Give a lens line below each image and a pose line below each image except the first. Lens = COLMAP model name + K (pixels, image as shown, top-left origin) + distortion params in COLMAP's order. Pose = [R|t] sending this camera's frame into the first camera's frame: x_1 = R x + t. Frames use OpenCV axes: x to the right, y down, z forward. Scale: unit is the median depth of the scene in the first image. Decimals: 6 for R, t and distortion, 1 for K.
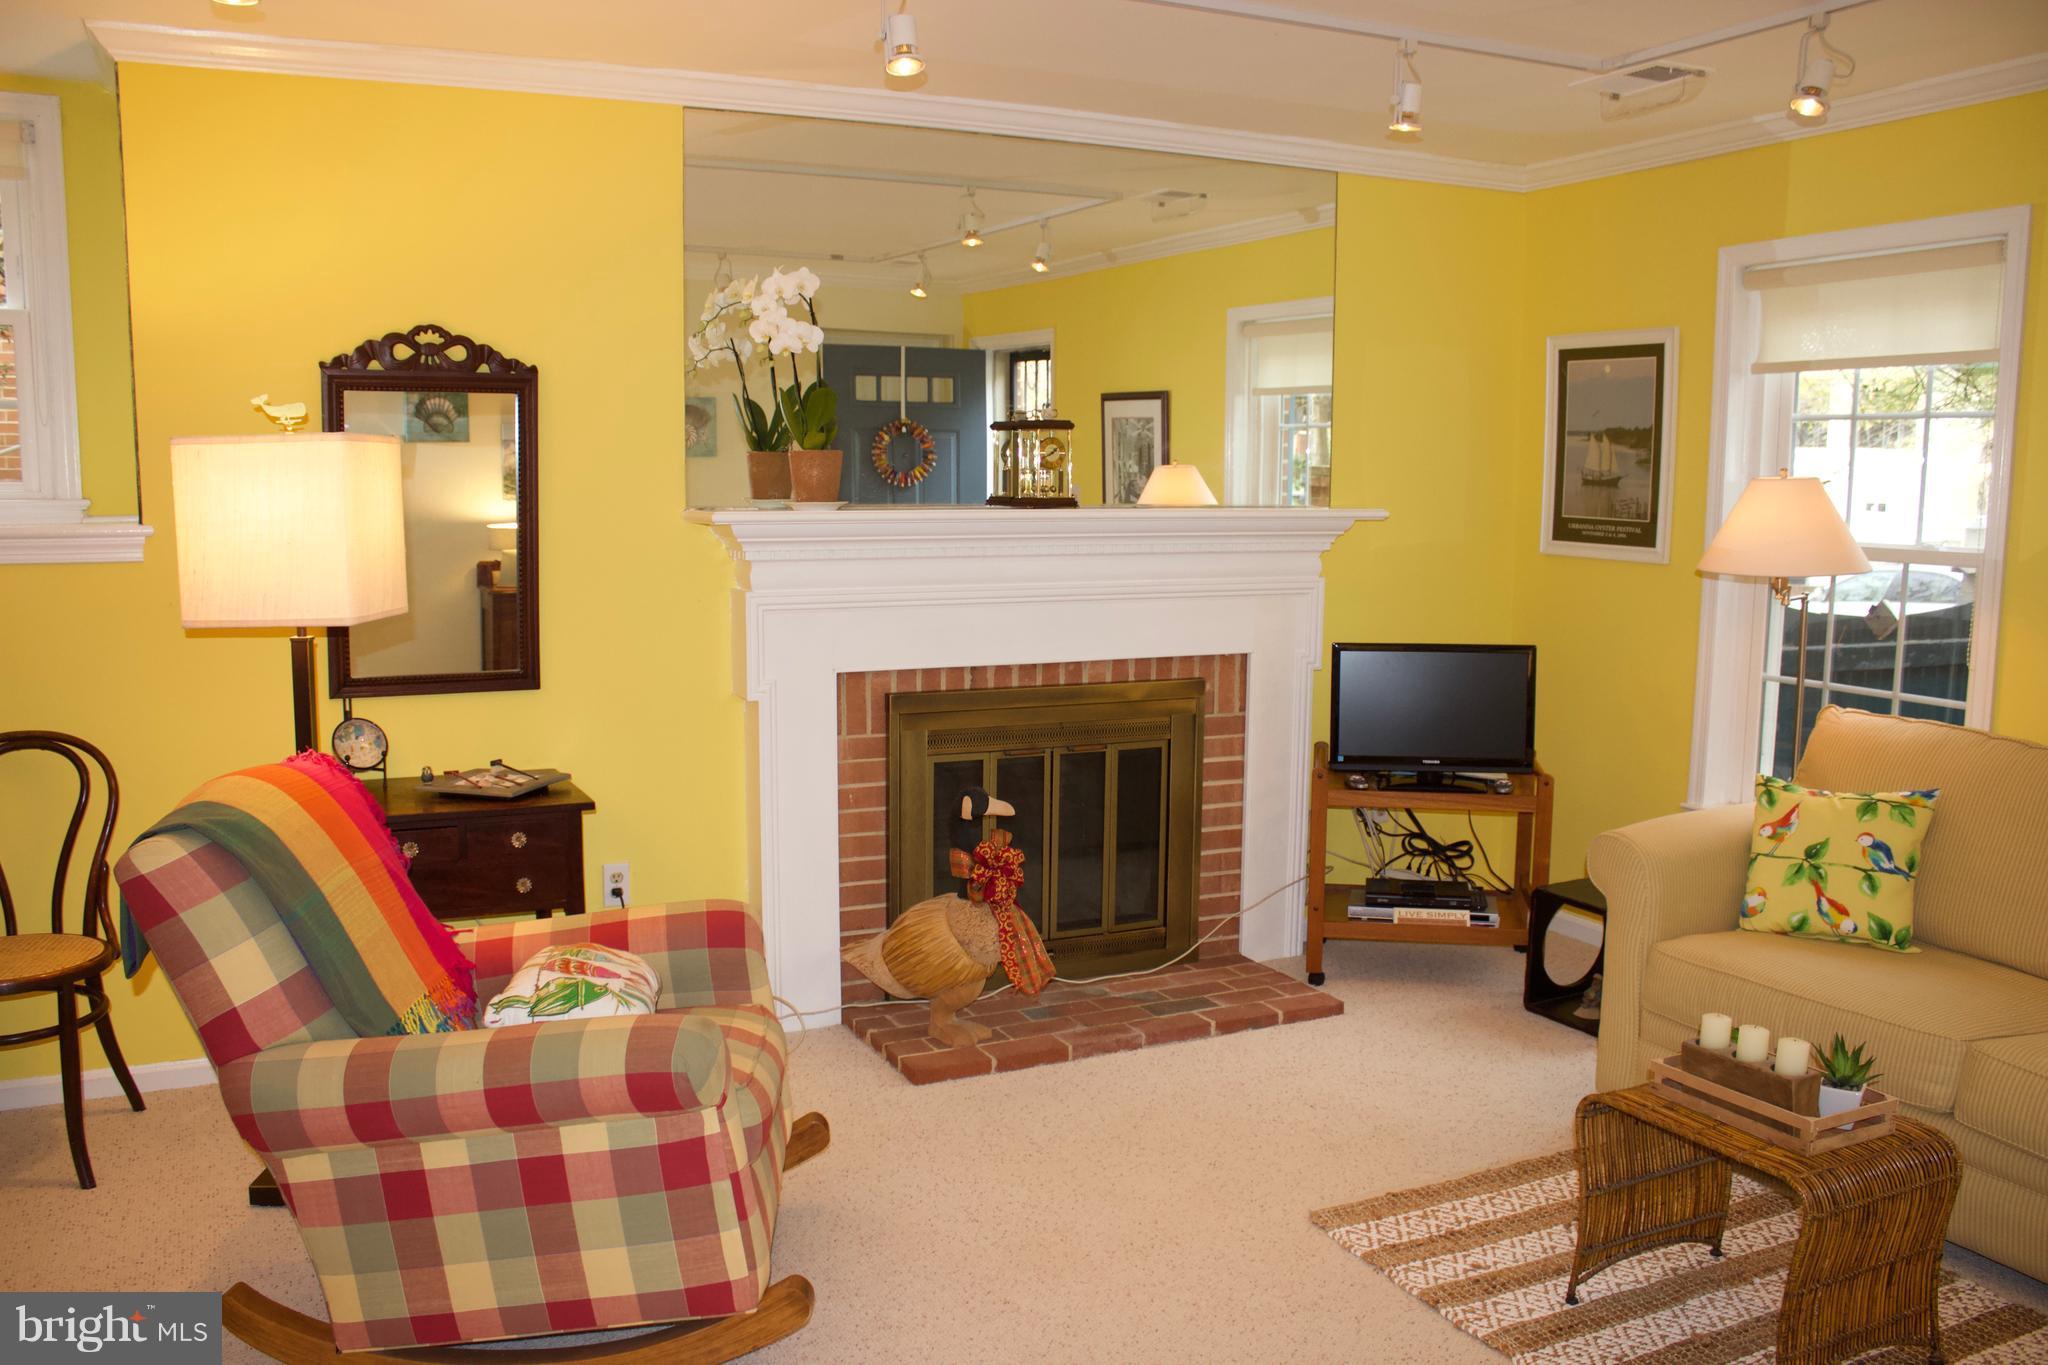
lens RADIAL K [[1677.0, 0, 1022.8], [0, 1677.0, 688.5], [0, 0, 1]] dist [-0.155200, 0.106294]
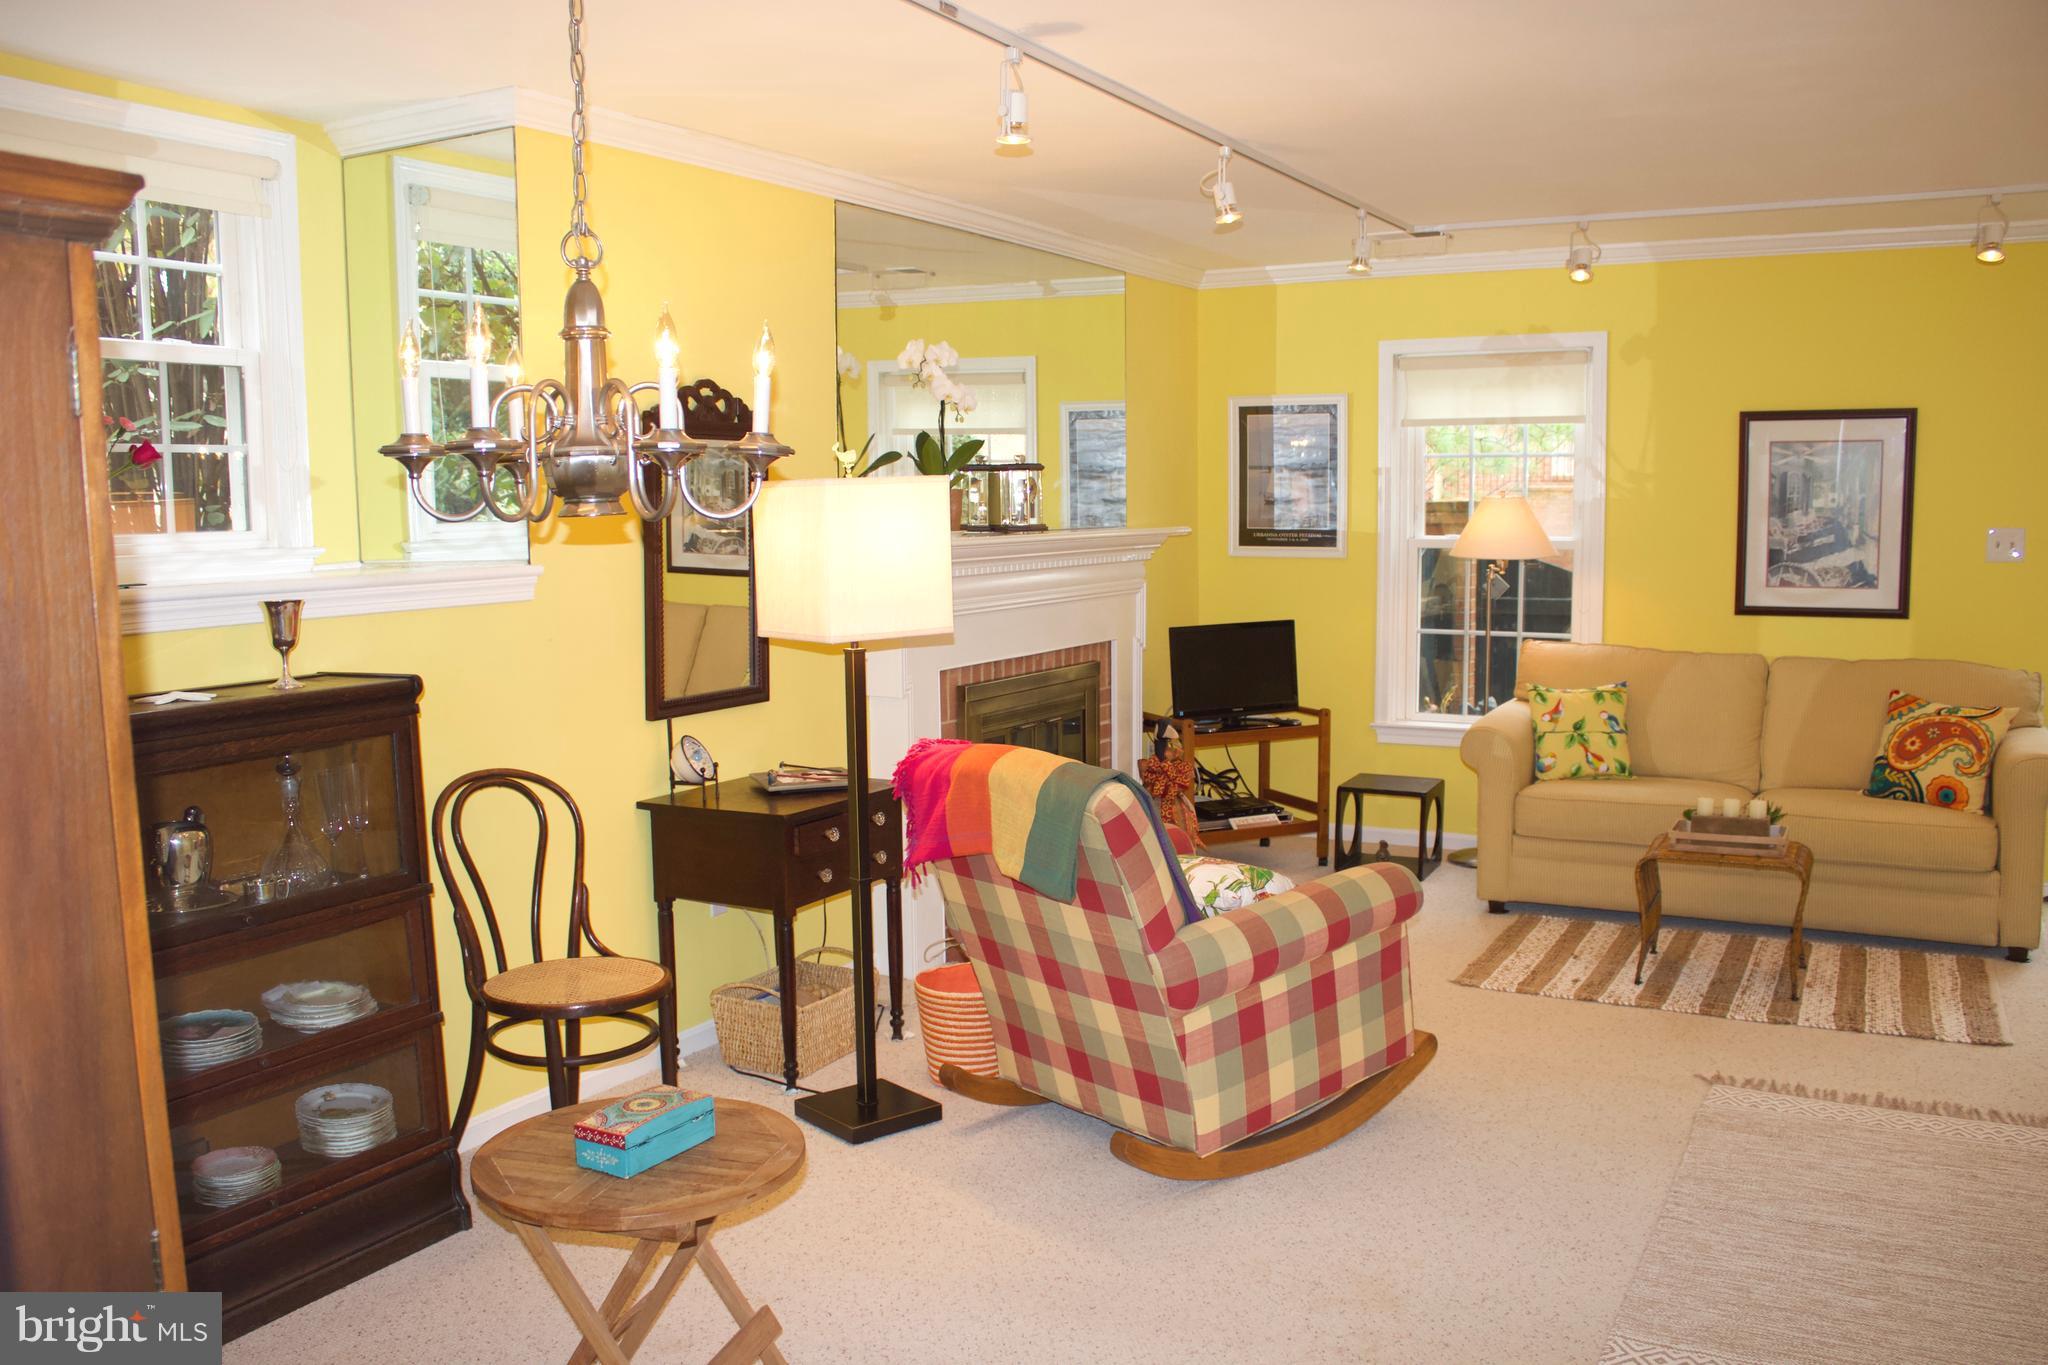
lens RADIAL K [[1677.0, 0, 1016.7], [0, 1677.0, 691.3], [0, 0, 1]] dist [-0.155200, 0.106294]
pose [[0.822331, -0.081280, 0.563174, -0.866099], [0.090255, 0.995847, 0.011939, -0.004695], [-0.561805, 0.041012, 0.826252, -0.050185]]
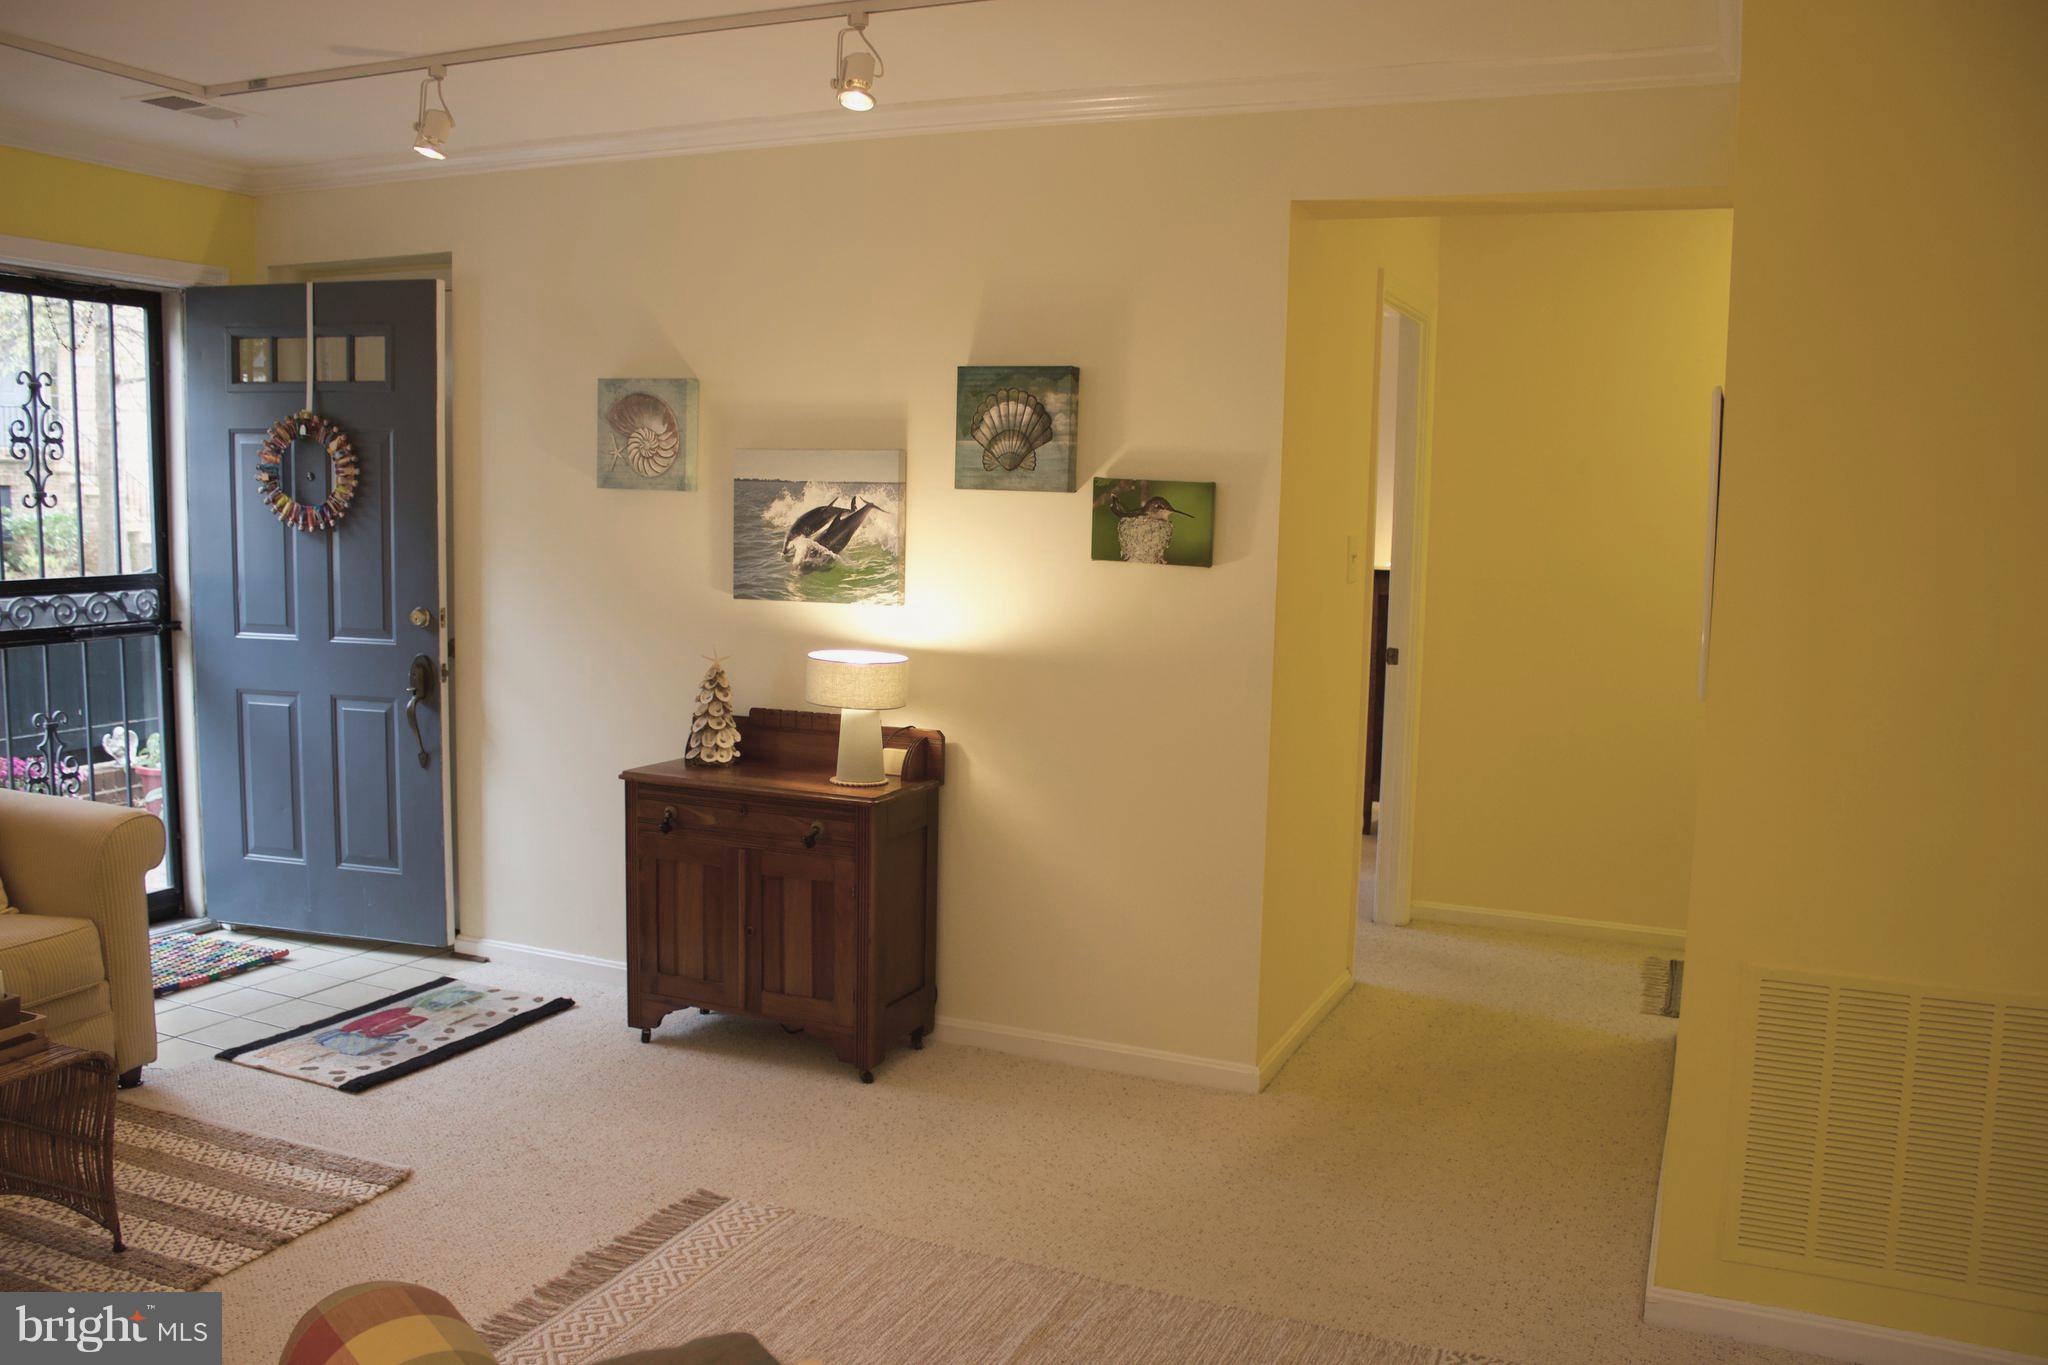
lens RADIAL K [[1677.0, 0, 1023.4], [0, 1677.0, 701.7], [0, 0, 1]] dist [-0.155200, 0.106294]
pose [[-0.637061, -0.112129, 0.762614, -0.546780], [0.071917, 0.976401, 0.203639, -0.091983], [-0.767451, 0.184575, -0.613963, 0.744100]]
